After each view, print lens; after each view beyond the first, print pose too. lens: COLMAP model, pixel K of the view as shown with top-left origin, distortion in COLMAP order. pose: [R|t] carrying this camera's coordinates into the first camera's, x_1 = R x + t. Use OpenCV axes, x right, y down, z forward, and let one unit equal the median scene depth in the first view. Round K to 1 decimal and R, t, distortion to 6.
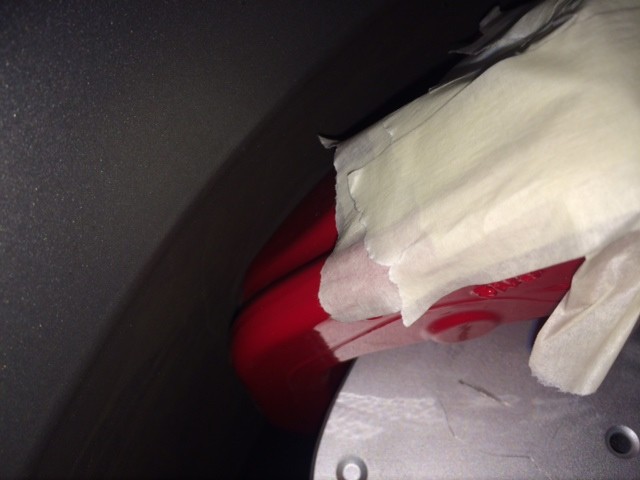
lens RADIAL K [[582.4, 0, 320.0], [0, 582.4, 240.0], [0, 0, 1]] dist [-0.005464, -0.022290]
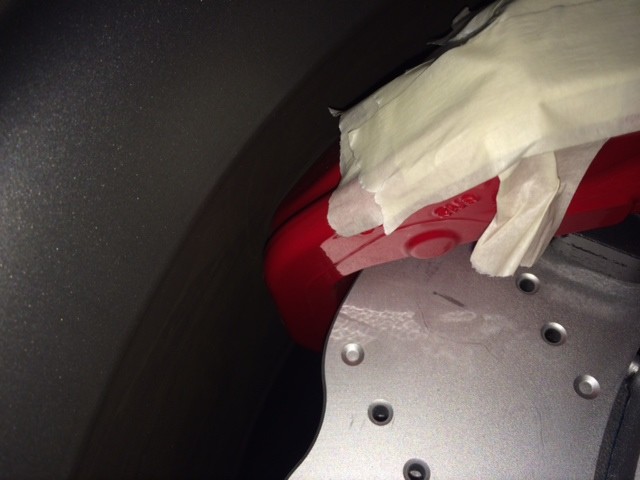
lens RADIAL K [[607.1, 0, 319.2], [0, 607.1, 262.3], [0, 0, 1]] dist [0.015271, 0.008641]
pose [[0.999538, 0.002455, -0.030281, 0.024880], [-0.001369, 0.999357, 0.035829, 0.162089], [0.030349, -0.035771, 0.998899, -0.528897]]
